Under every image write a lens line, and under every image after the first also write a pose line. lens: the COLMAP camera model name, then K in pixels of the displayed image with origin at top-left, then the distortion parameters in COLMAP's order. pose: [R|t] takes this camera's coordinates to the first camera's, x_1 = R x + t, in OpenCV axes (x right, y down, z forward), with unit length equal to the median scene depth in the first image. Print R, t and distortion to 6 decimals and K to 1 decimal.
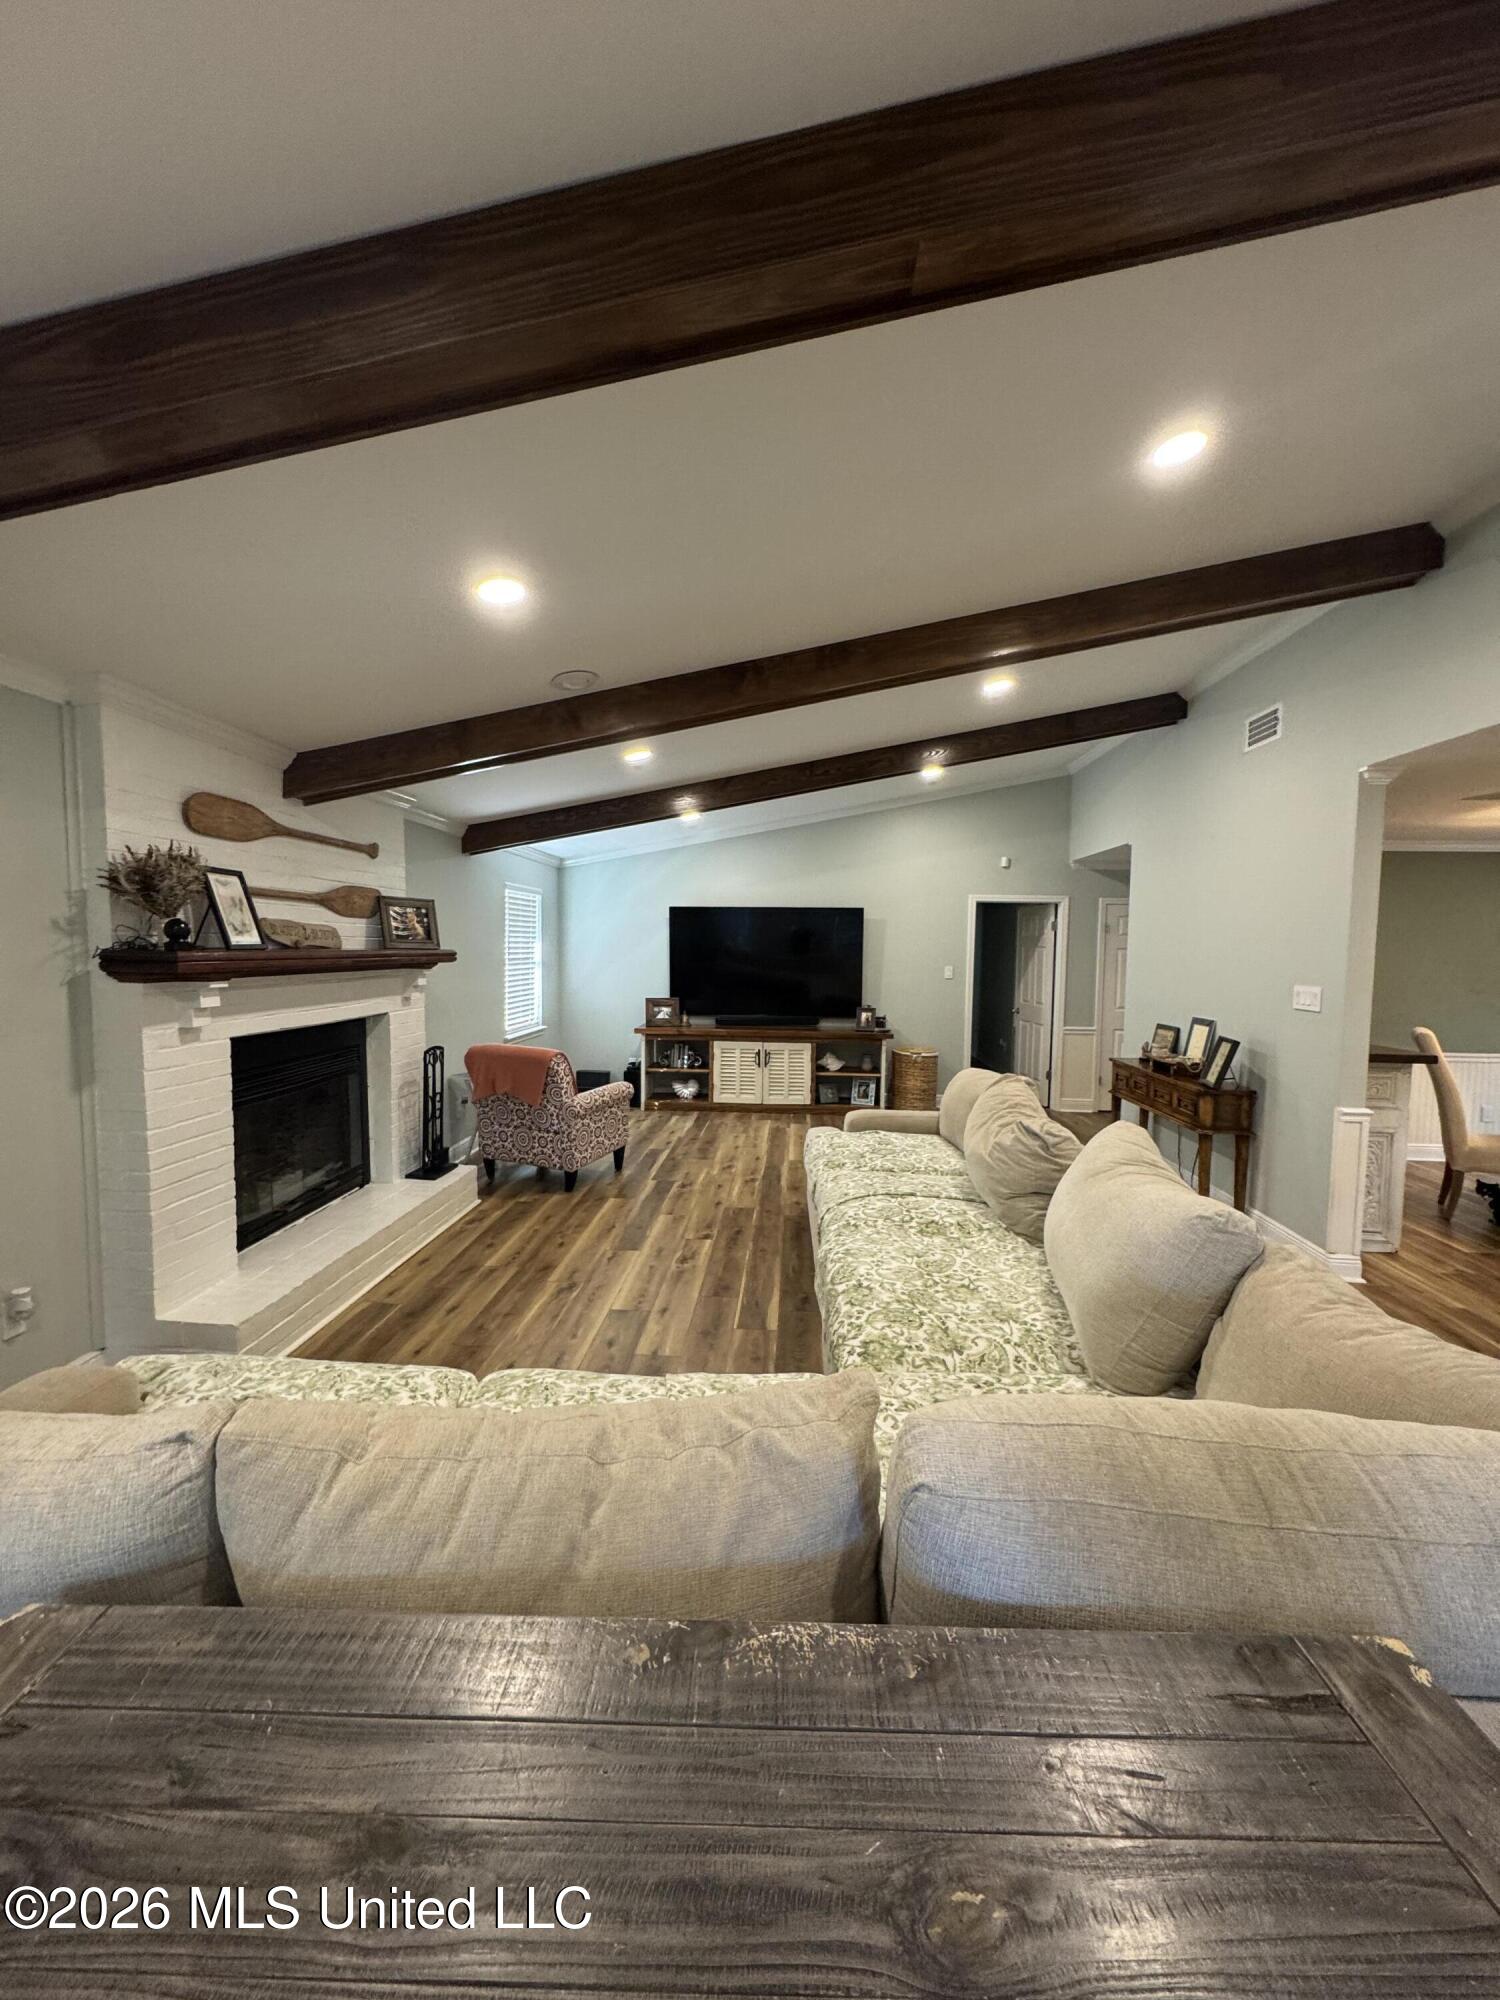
lens RADIAL K [[793.9, 0, 753.8], [0, 793.9, 997.1], [0, 0, 1]] dist [-0.005169, 0.001102]
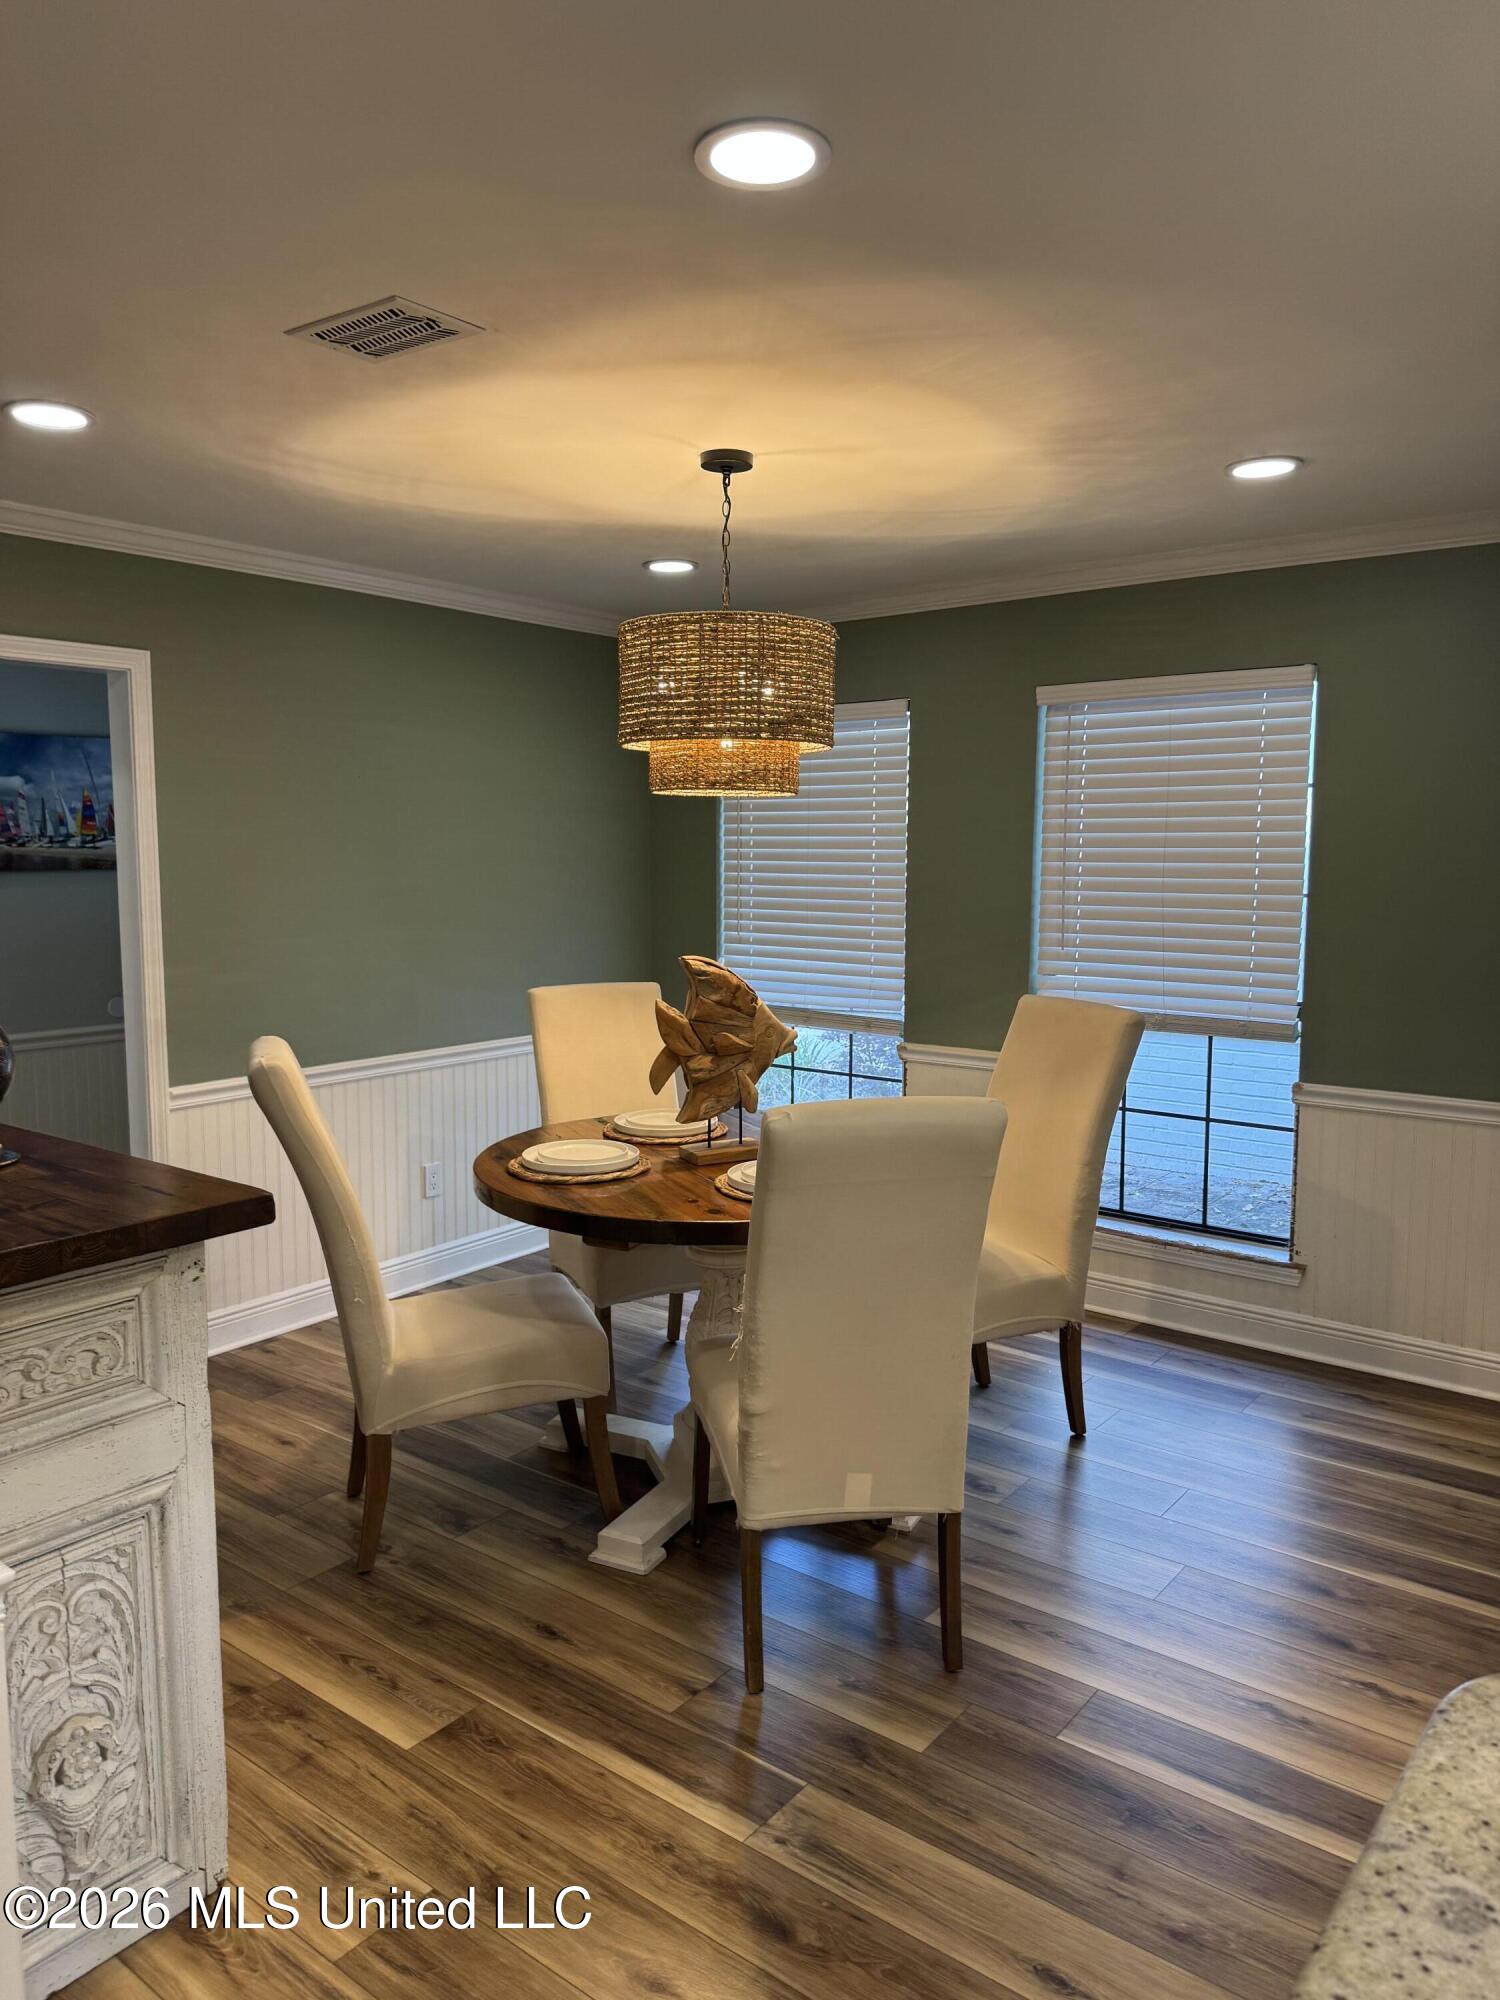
lens RADIAL K [[1394.6, 0, 751.1], [0, 1394.6, 1001.1], [0, 0, 1]] dist [0.062323, -0.074547]
pose [[0.561573, -0.107822, 0.820372, 0.633783], [0.057627, 0.994162, 0.091215, -0.033558], [-0.825418, -0.003948, 0.564508, 0.656500]]
